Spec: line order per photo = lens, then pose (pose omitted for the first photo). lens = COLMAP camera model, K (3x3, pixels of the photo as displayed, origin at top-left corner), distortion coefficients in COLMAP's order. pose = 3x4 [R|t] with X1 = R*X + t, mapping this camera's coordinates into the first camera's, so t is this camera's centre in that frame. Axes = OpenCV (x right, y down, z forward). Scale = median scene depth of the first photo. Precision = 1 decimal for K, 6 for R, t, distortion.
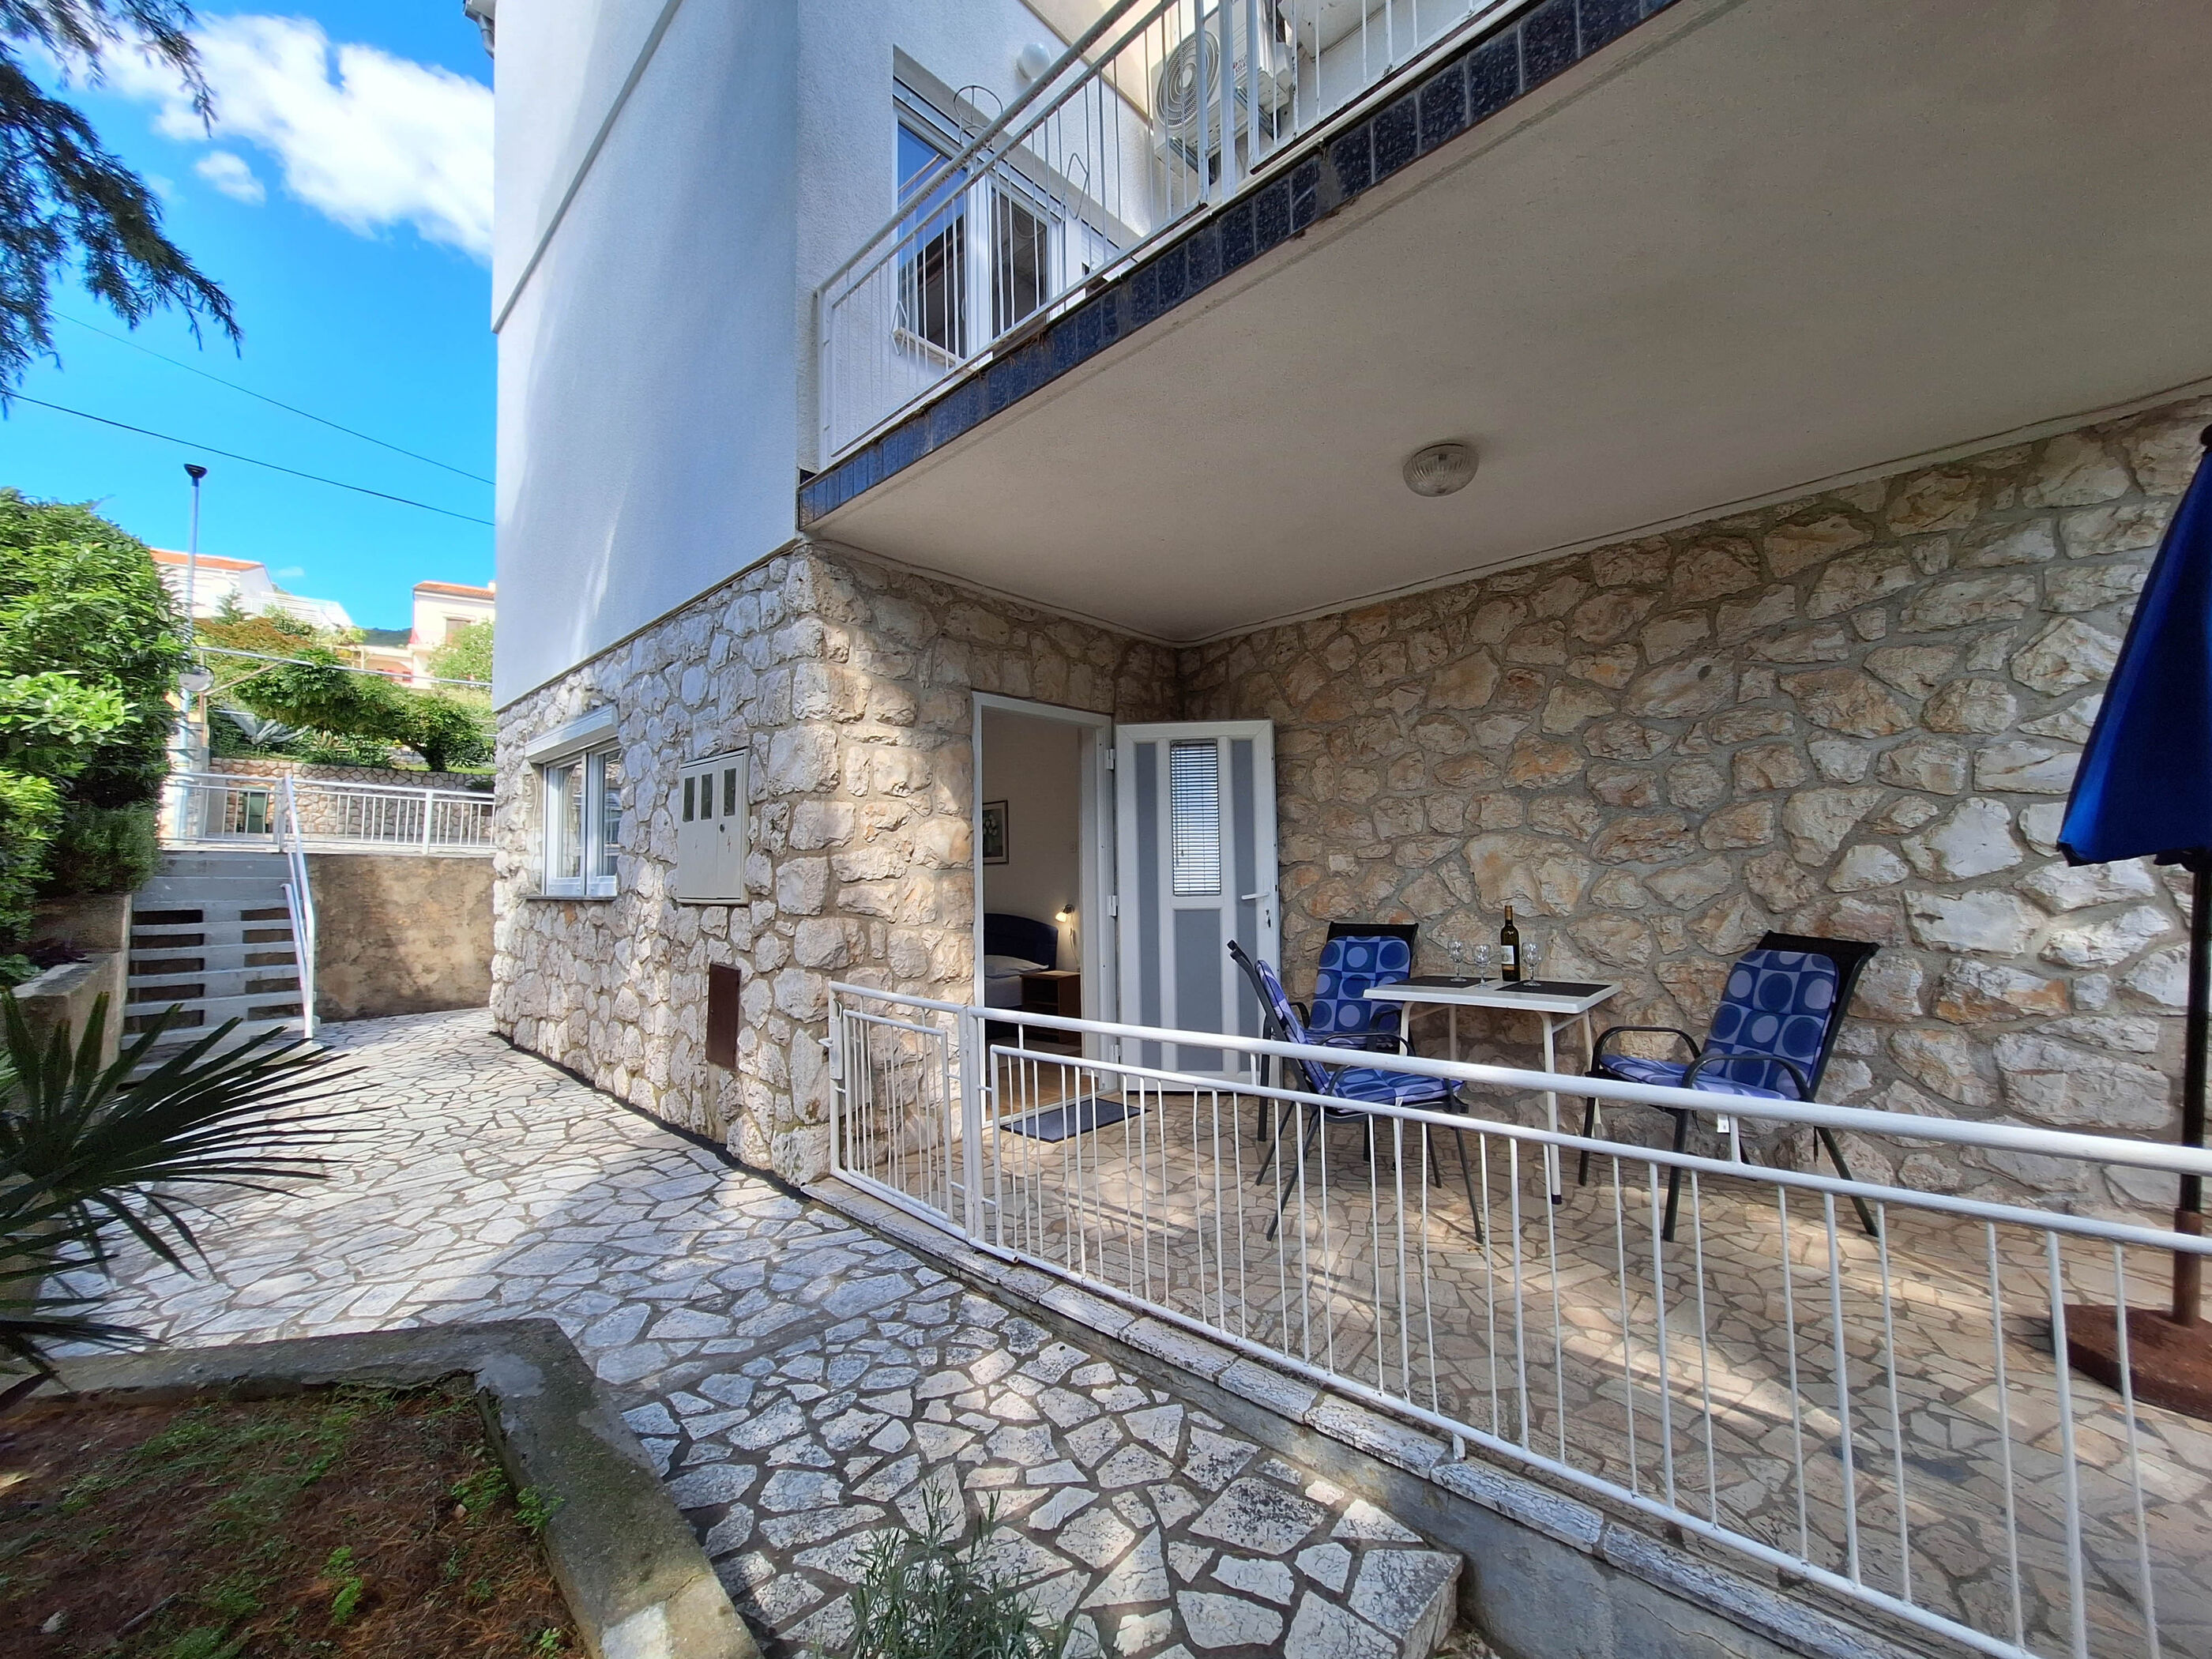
lens RADIAL K [[876.4, 0, 1126.2], [0, 876.4, 838.0], [0, 0, 1]] dist [-0.008000, 0.000827]
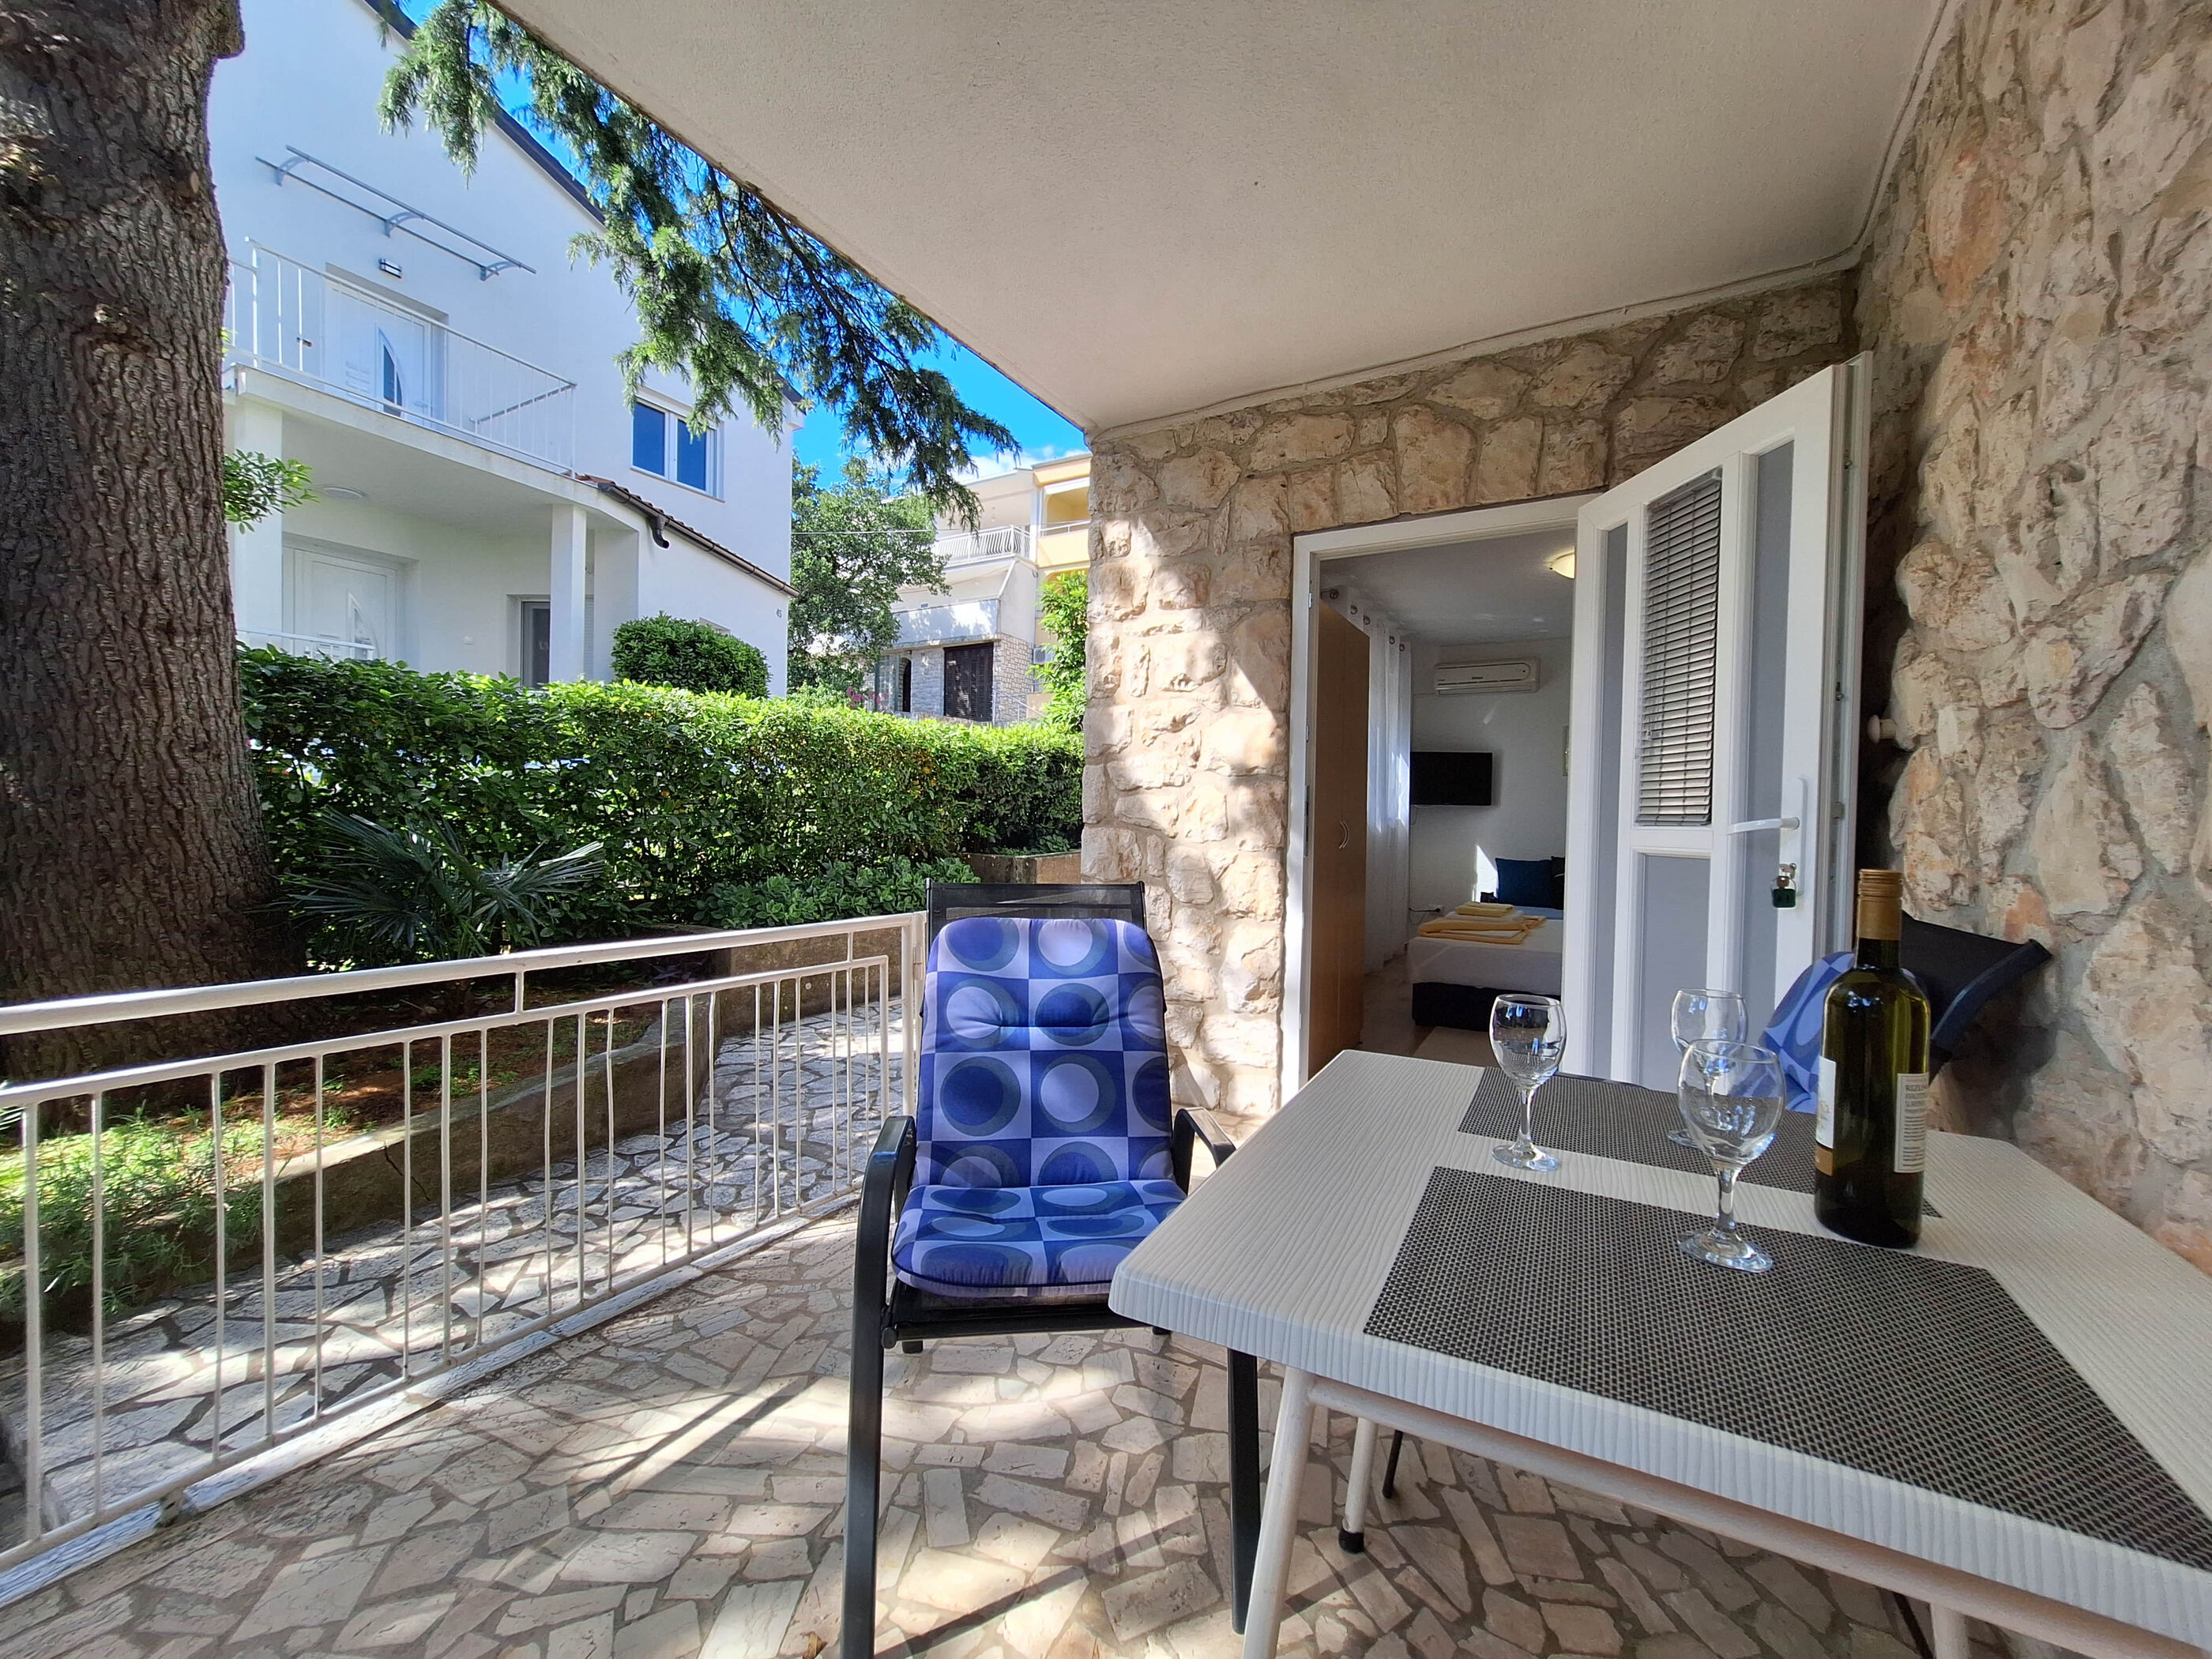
lens RADIAL K [[881.9, 0, 1130.1], [0, 881.9, 836.7], [0, 0, 1]] dist [-0.008126, 0.003327]
pose [[0.223052, 0.040938, -0.973947, 0.612650], [0.021765, 0.998660, 0.046961, 0.056132], [0.974564, -0.031672, 0.221862, 0.799966]]
